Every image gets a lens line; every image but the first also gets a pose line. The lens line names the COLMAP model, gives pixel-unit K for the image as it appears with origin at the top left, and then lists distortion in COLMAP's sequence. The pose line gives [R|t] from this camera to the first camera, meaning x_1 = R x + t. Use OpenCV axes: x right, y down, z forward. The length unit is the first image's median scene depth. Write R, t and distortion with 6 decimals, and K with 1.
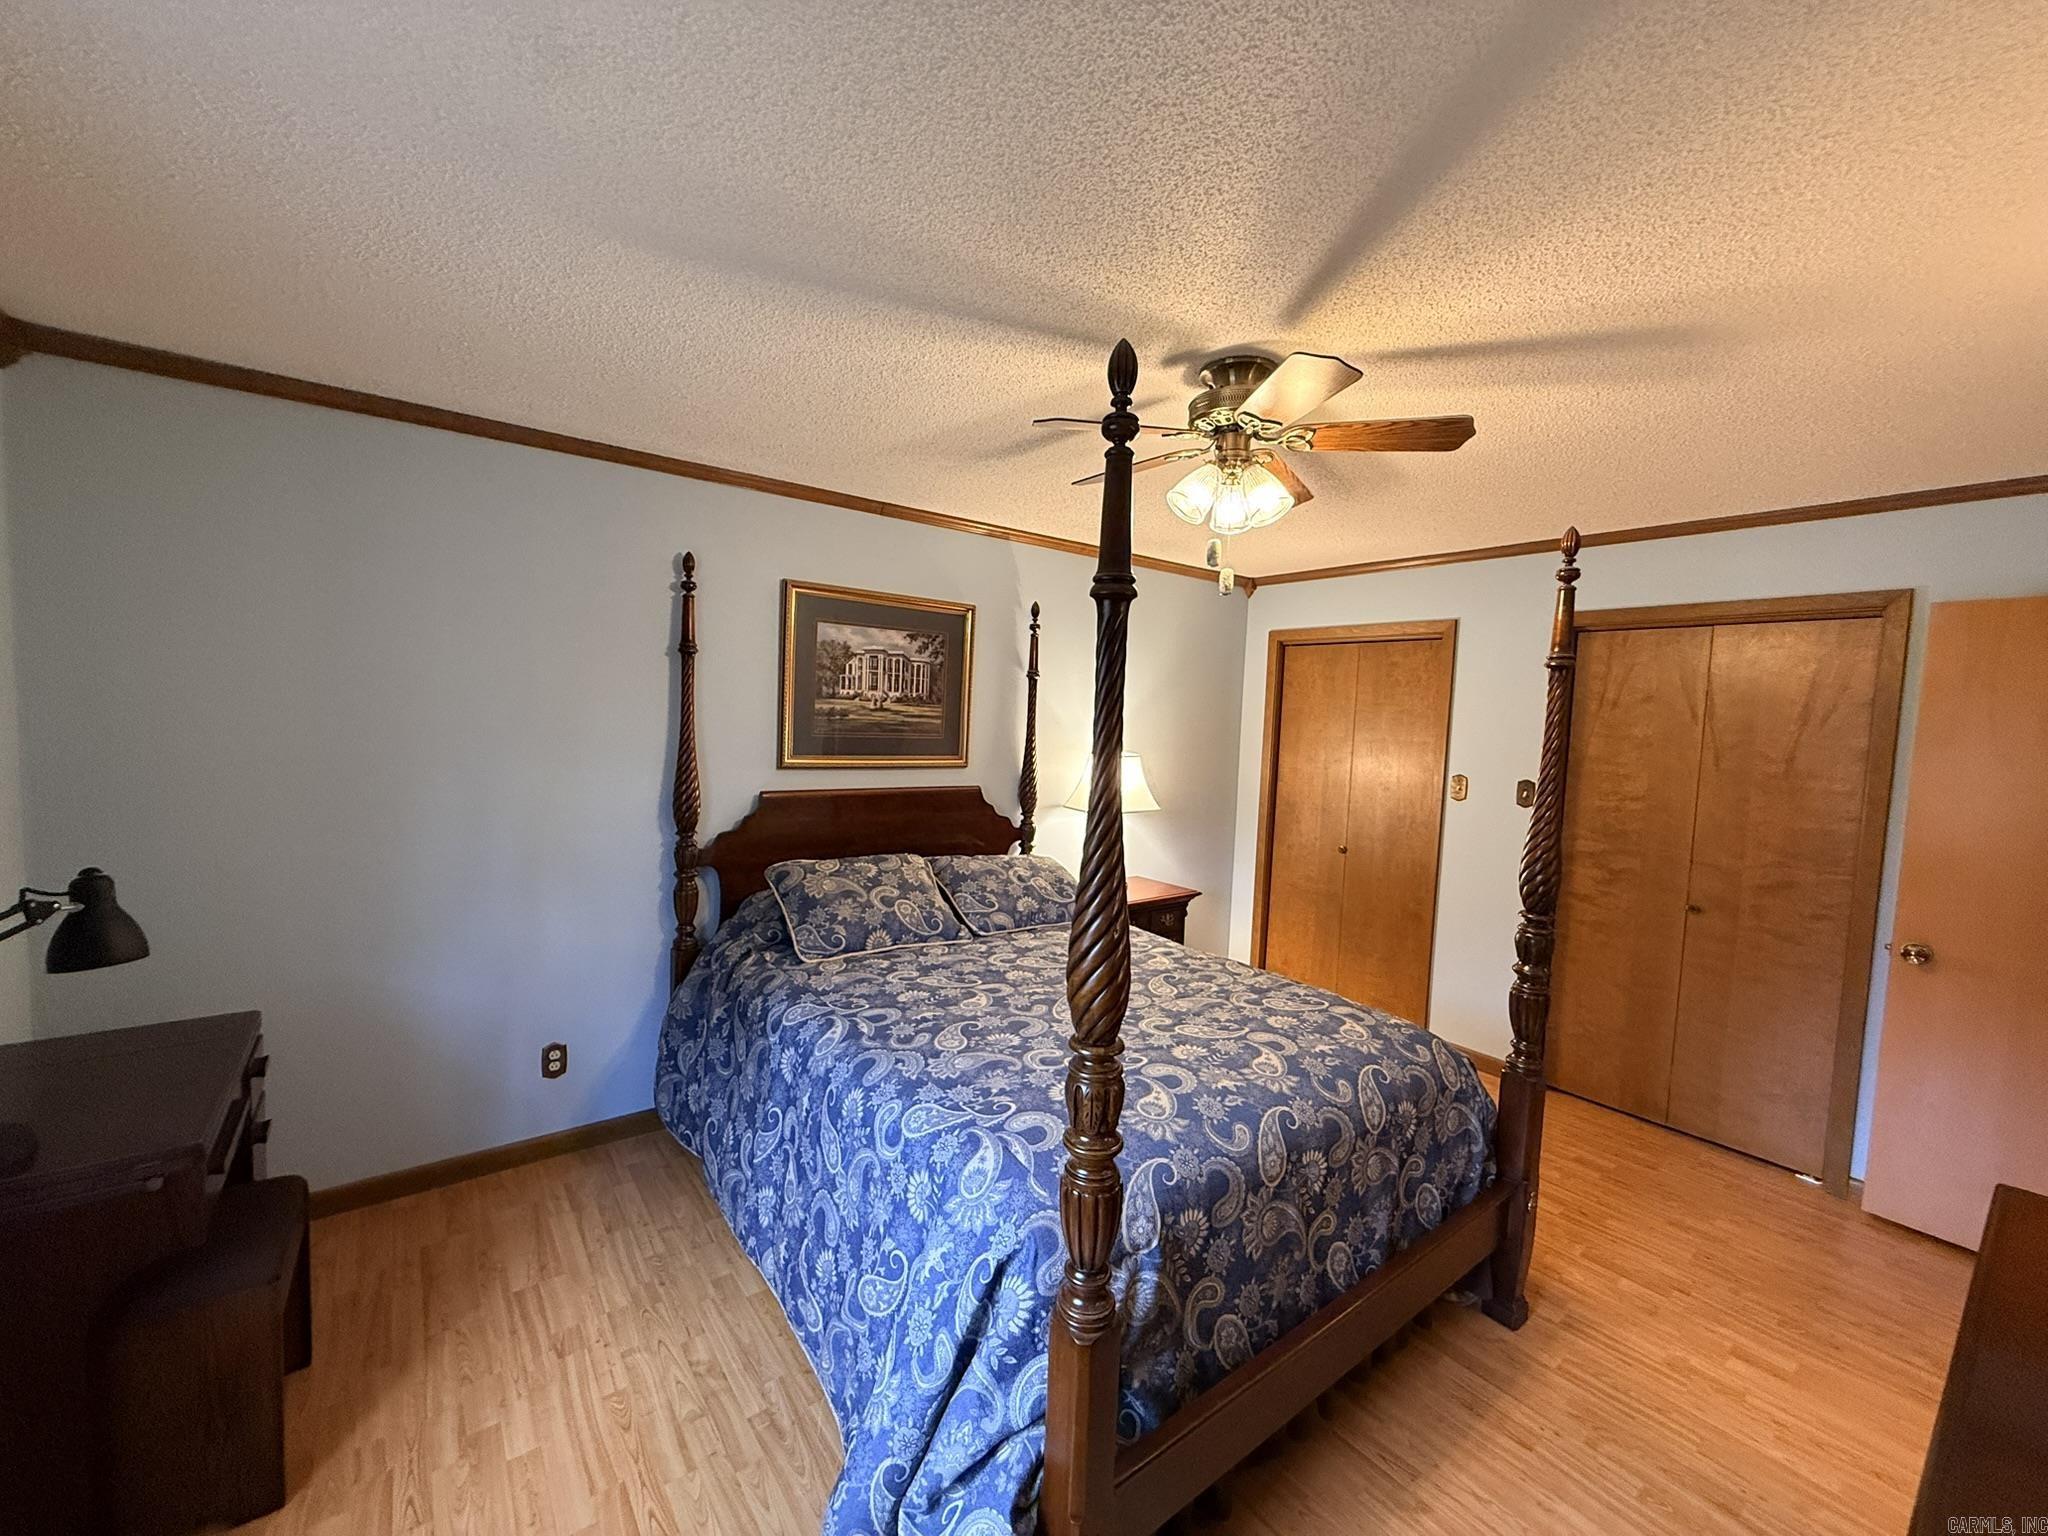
lens RADIAL K [[816.0, 0, 1017.1], [0, 816.0, 764.6], [0, 0, 1]] dist [-0.000838, -0.000343]
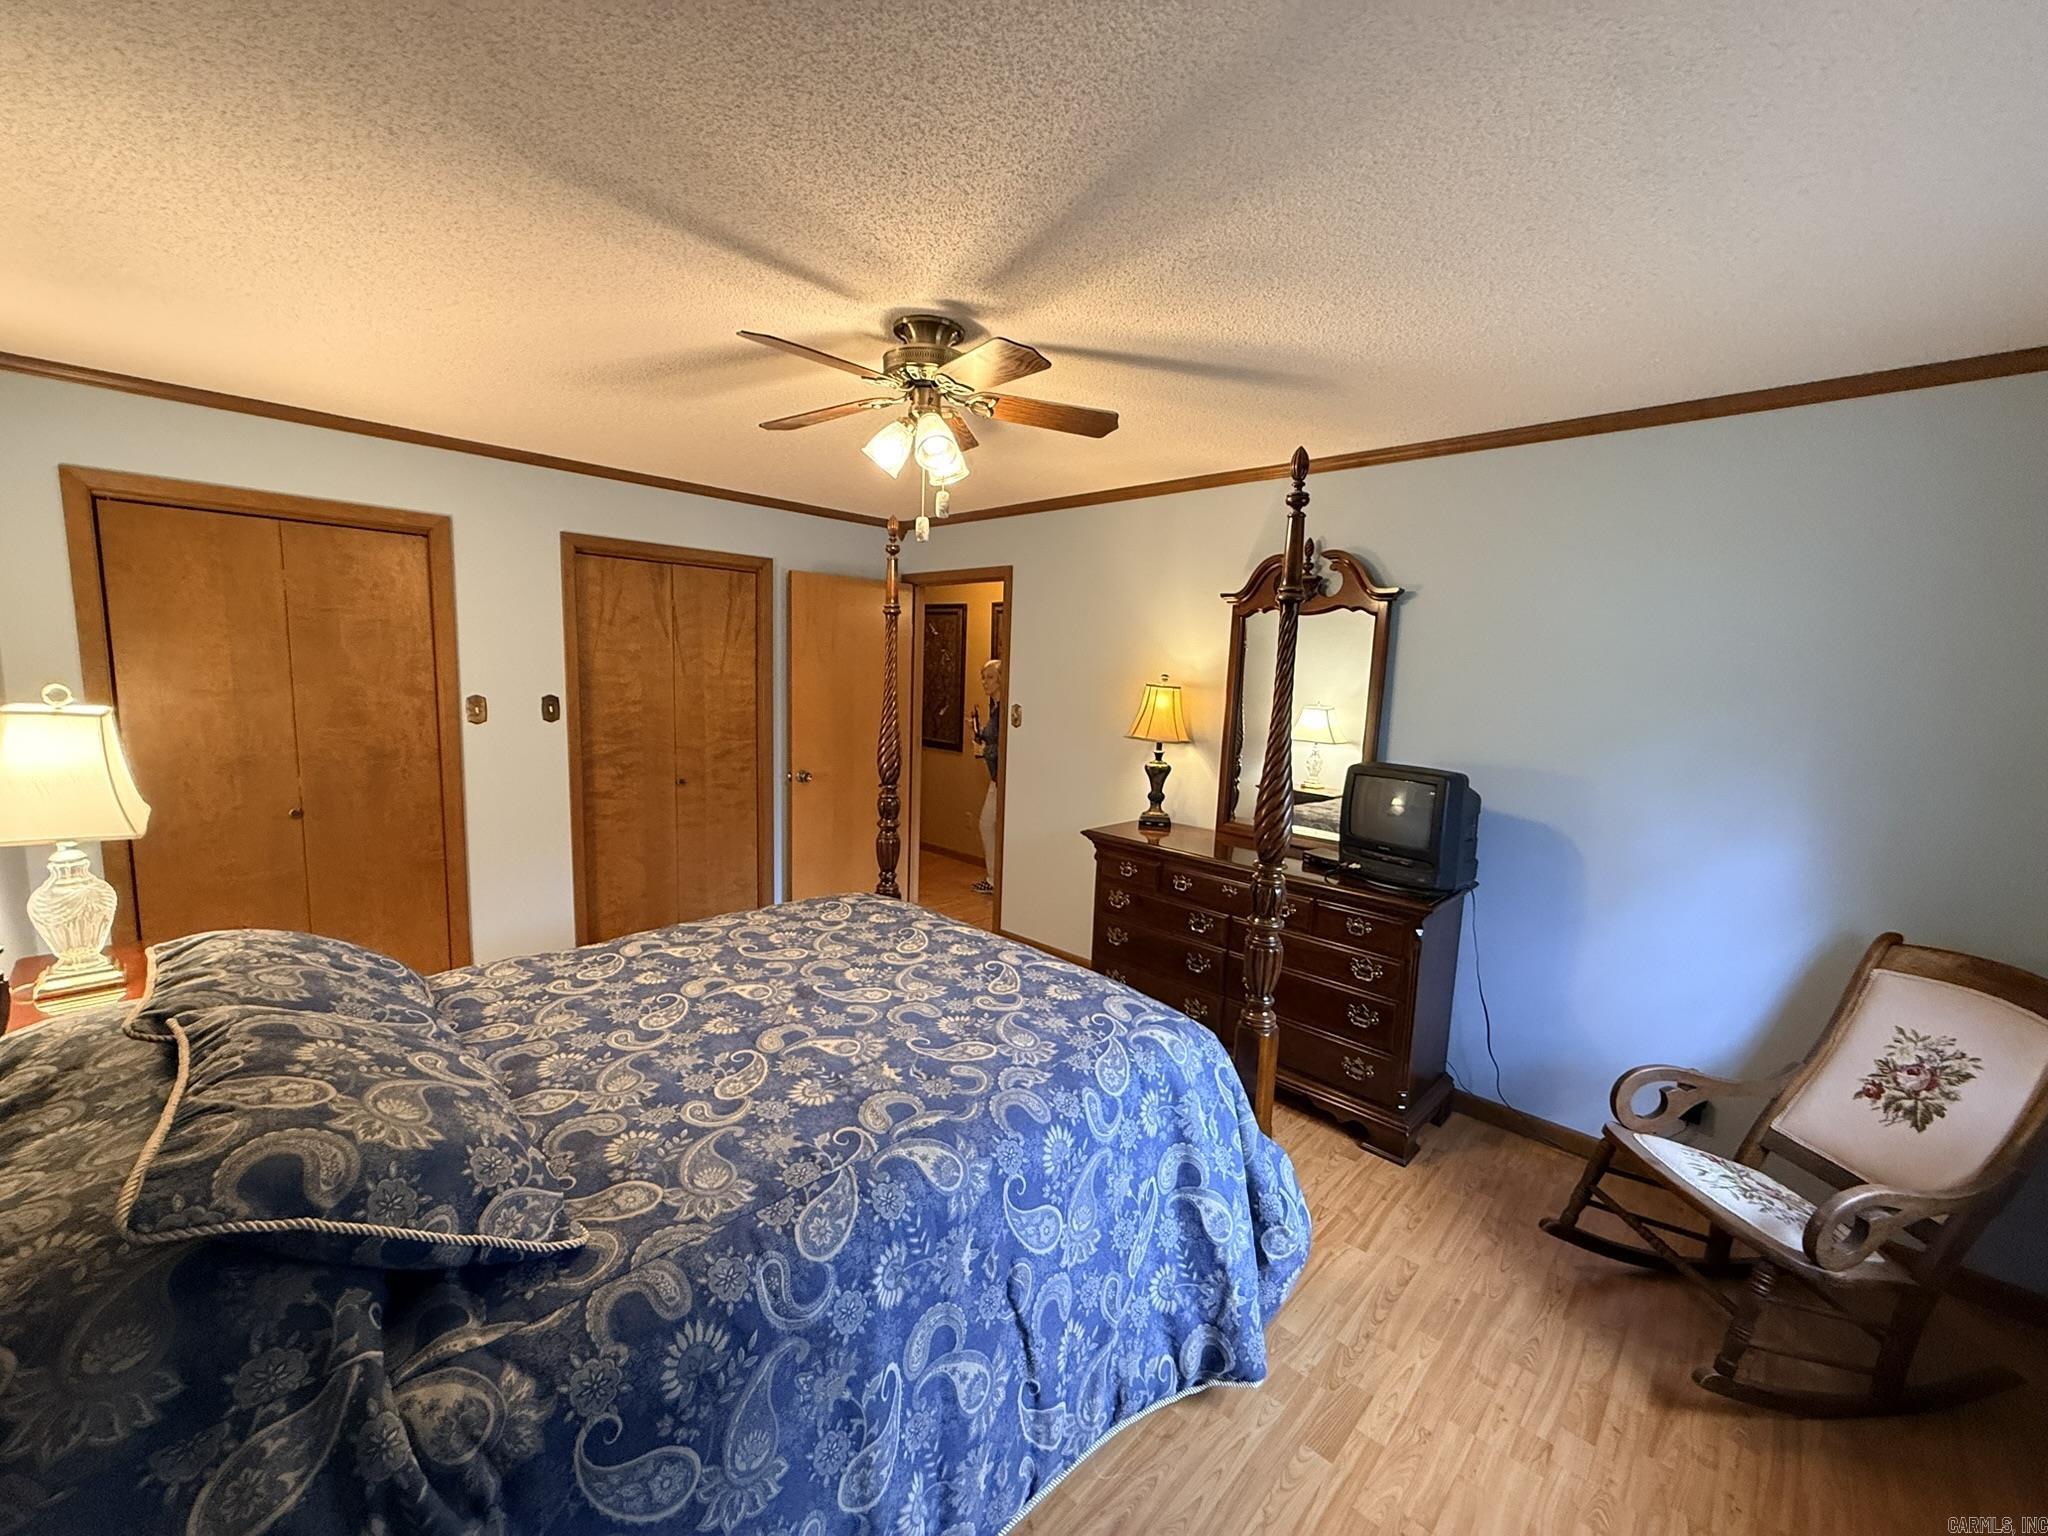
lens RADIAL K [[816.0, 0, 1015.9], [0, 816.0, 771.4], [0, 0, 1]] dist [-0.000838, -0.000343]
pose [[-0.155441, -0.170837, 0.972961, -0.664582], [0.021554, 0.984112, 0.176238, -0.076095], [-0.987610, 0.048366, -0.149289, 0.813855]]
